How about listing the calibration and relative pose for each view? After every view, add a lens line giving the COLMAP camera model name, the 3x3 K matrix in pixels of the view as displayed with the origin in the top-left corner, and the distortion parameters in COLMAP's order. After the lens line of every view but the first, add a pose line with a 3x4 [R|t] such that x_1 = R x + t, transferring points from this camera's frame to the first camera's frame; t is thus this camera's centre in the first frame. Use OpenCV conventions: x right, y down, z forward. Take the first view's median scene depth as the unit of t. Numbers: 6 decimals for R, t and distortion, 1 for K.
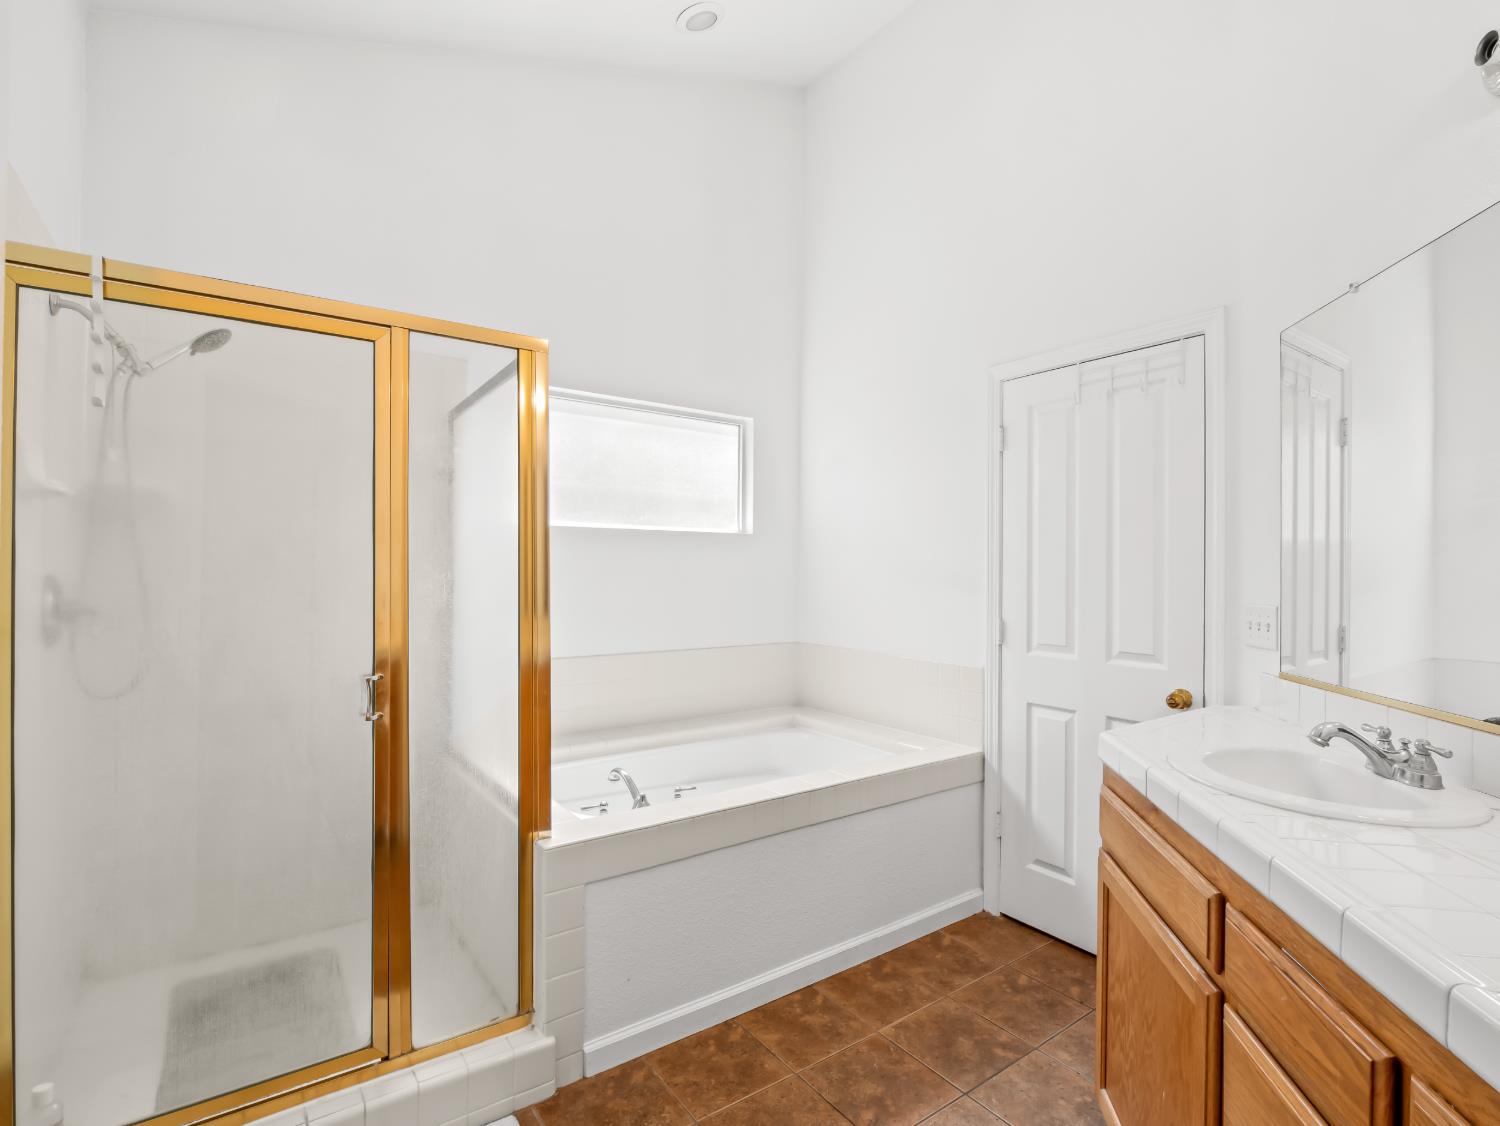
lens RADIAL K [[727.8, 0, 735.0], [0, 727.8, 564.3], [0, 0, 1]] dist [-0.011745, -0.001583]
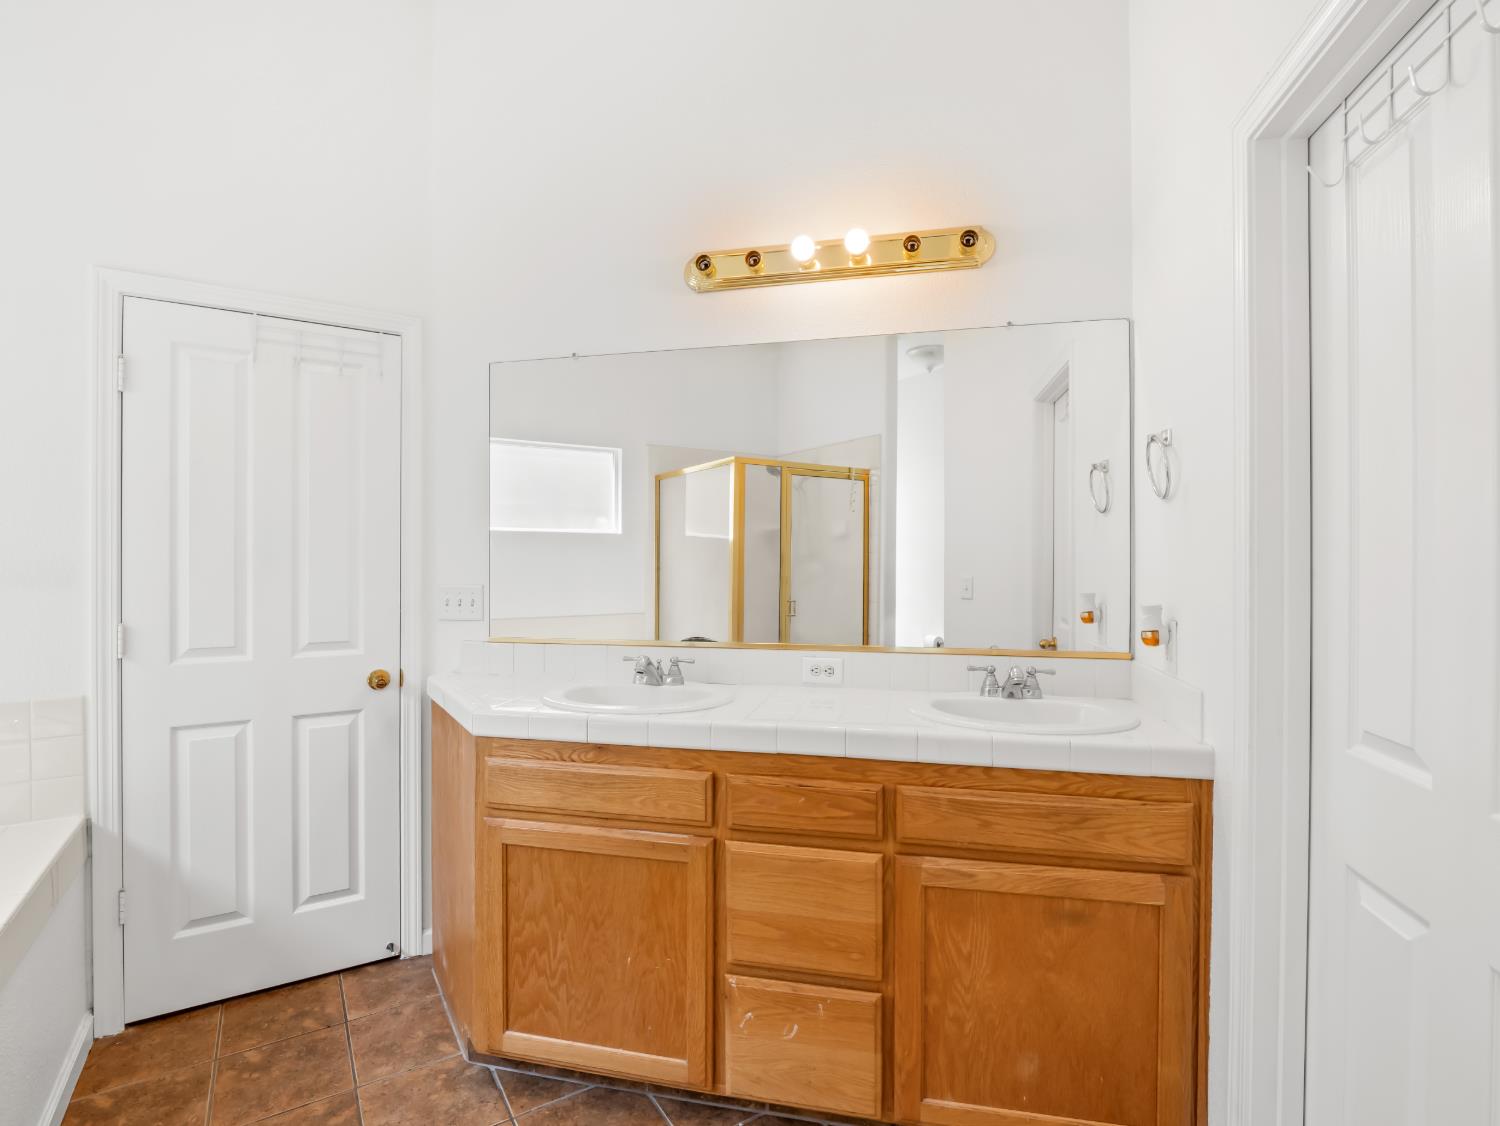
lens RADIAL K [[727.8, 0, 743.3], [0, 727.8, 566.1], [0, 0, 1]] dist [-0.011745, -0.001583]
pose [[0.045671, -0.015540, 0.998836, -0.377938], [-0.003530, 0.999870, 0.015717, 0.005133], [-0.998950, -0.004243, 0.045610, 0.408278]]
